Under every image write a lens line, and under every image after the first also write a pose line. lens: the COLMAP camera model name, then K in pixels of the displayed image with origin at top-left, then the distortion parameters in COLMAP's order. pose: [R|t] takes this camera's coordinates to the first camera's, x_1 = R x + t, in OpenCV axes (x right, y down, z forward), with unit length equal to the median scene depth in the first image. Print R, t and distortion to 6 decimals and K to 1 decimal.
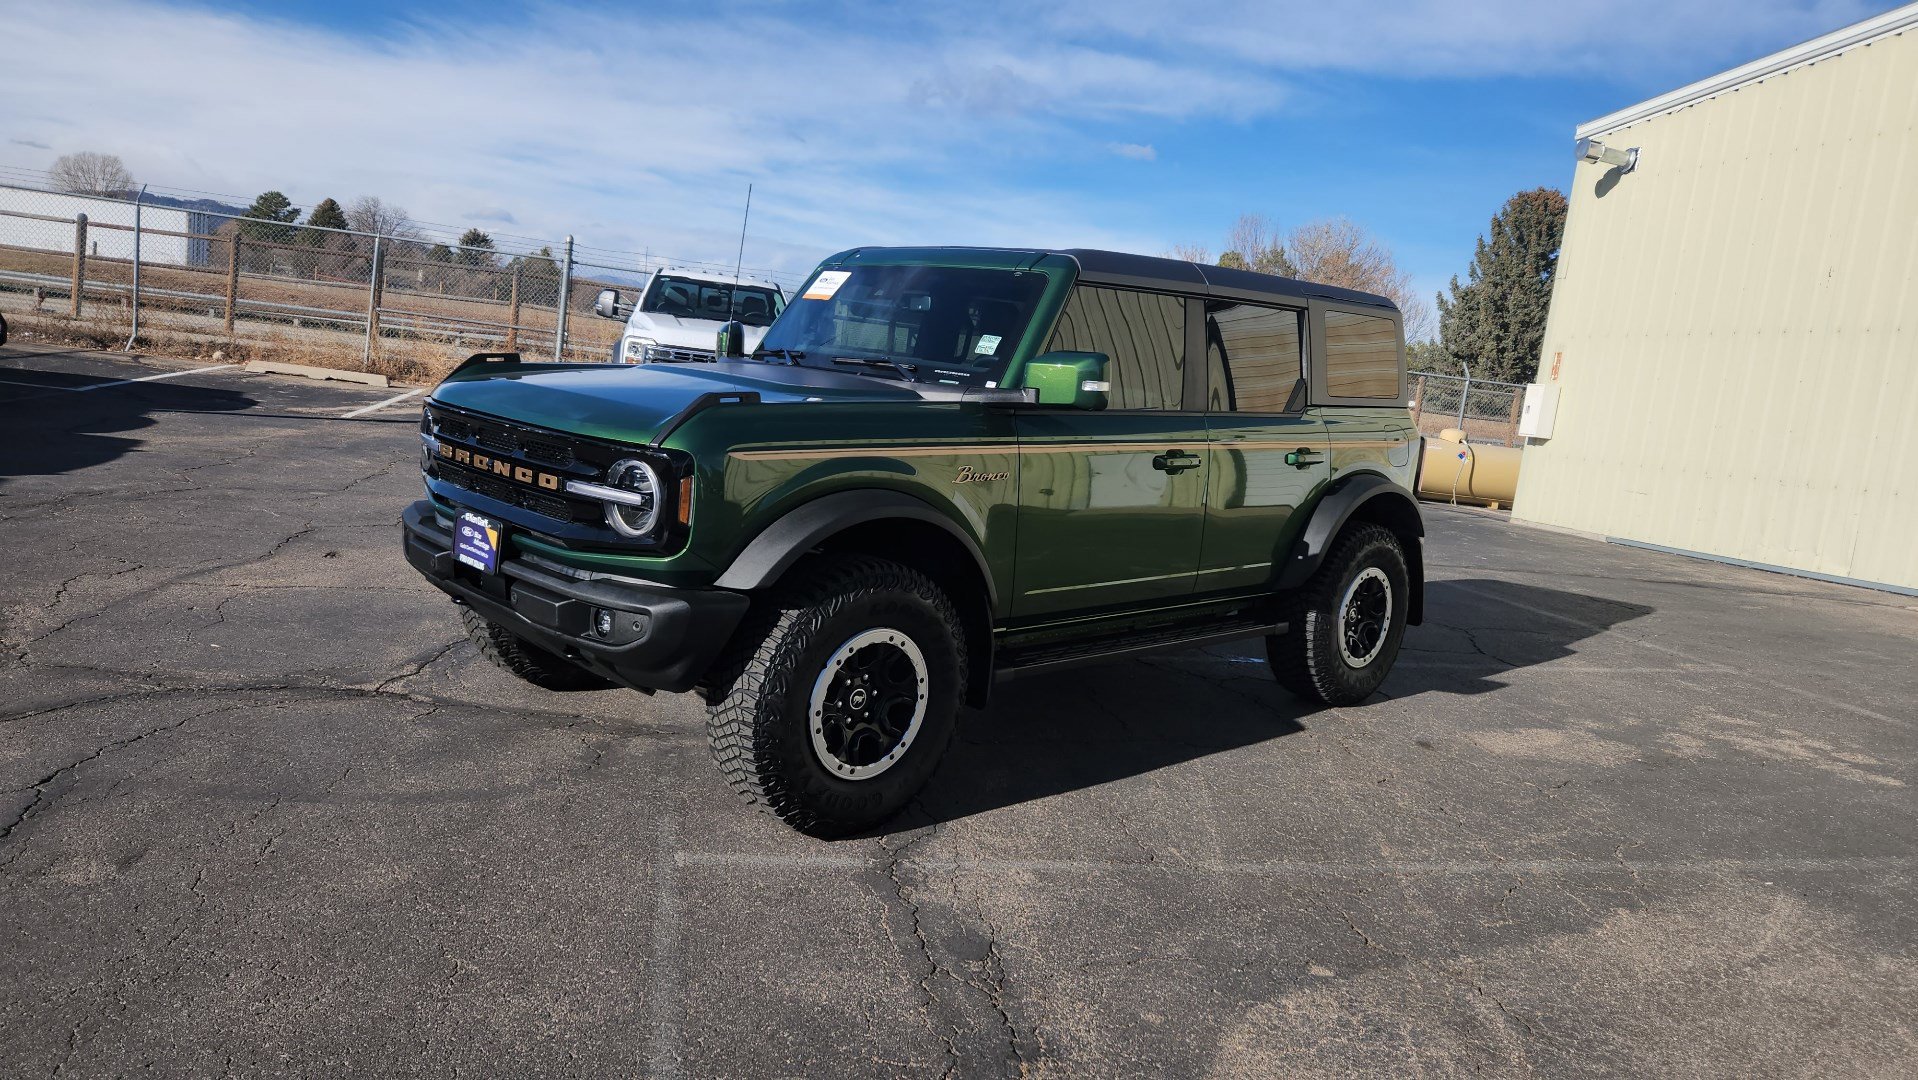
lens RADIAL K [[1276.9, 0, 928.6], [0, 1276.9, 518.6], [0, 0, 1]] dist [0.068156, -0.049709]
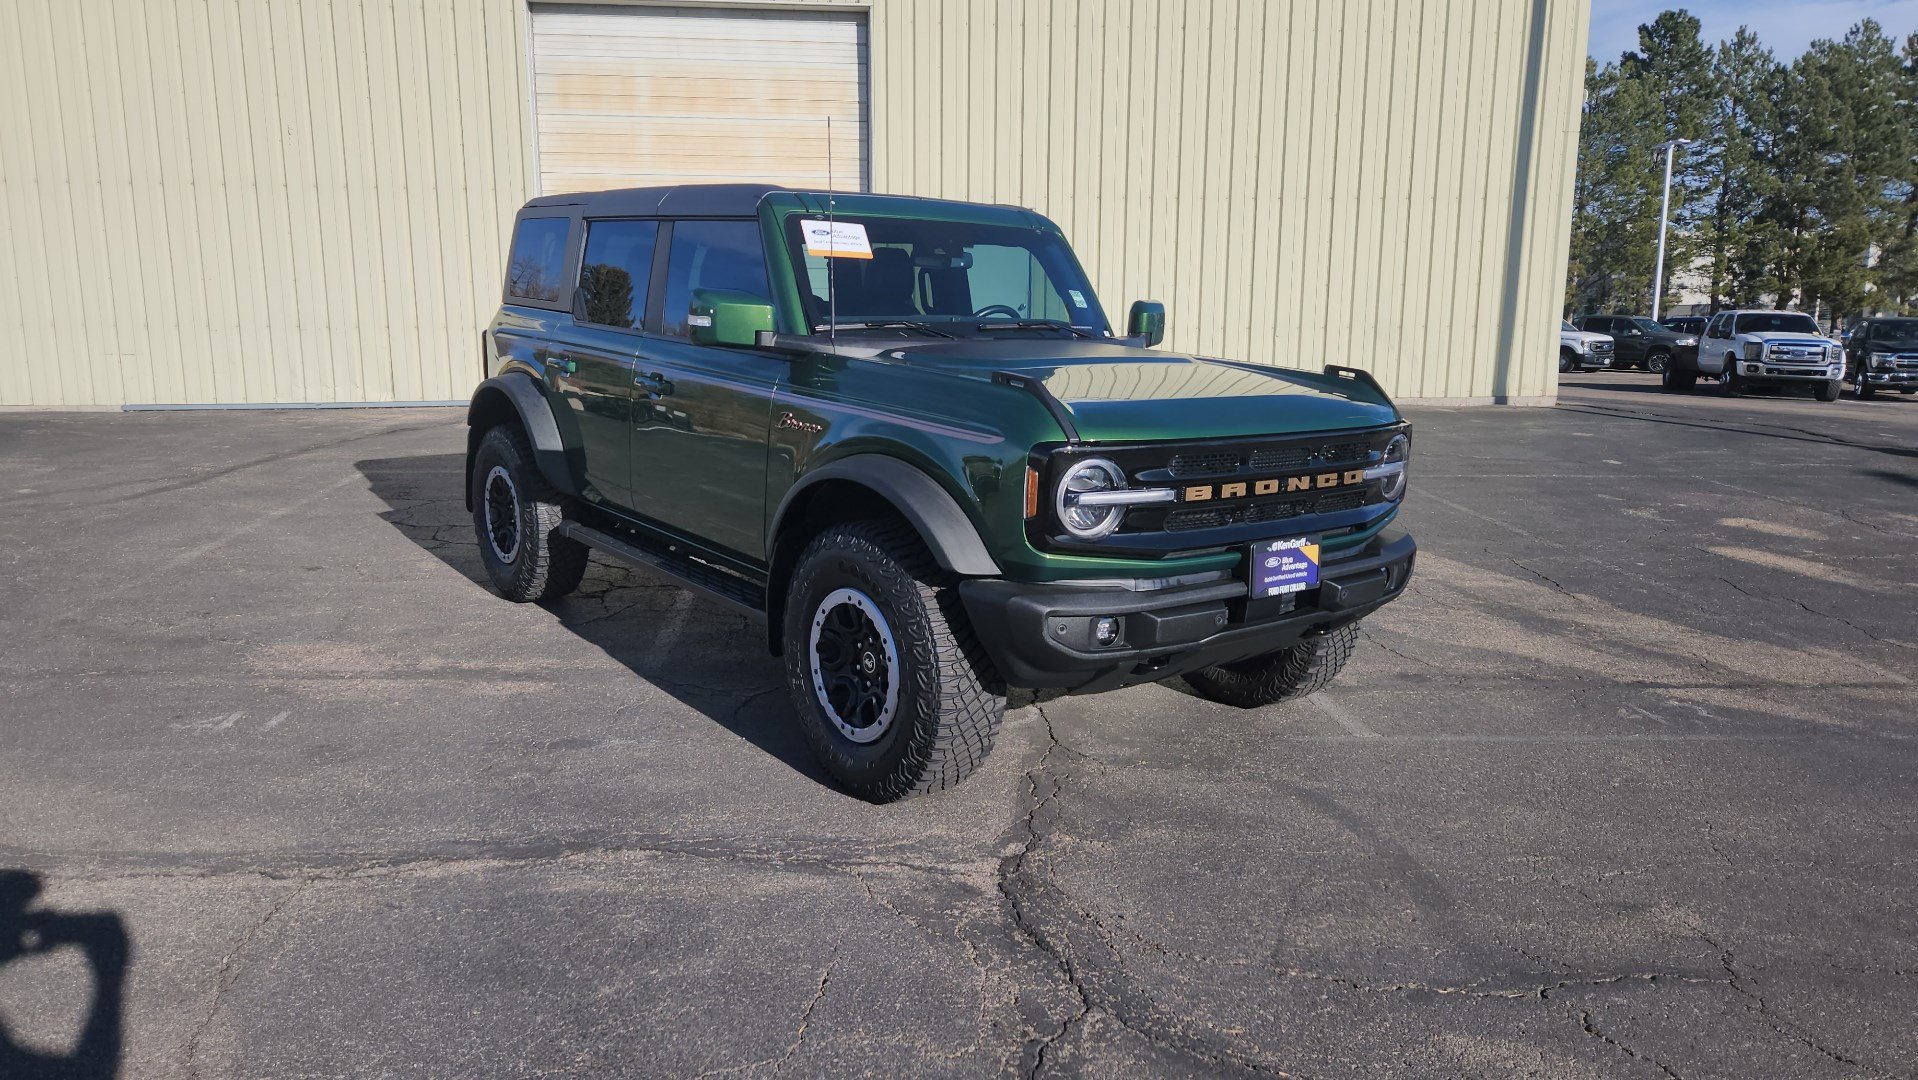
lens RADIAL K [[1276.9, 0, 937.0], [0, 1276.9, 548.5], [0, 0, 1]] dist [0.068156, -0.049709]
pose [[0.100466, -0.283483, 0.953700, -1.104312], [0.115129, 0.955423, 0.271867, -0.244207], [-0.988257, 0.082485, 0.128625, 0.977996]]
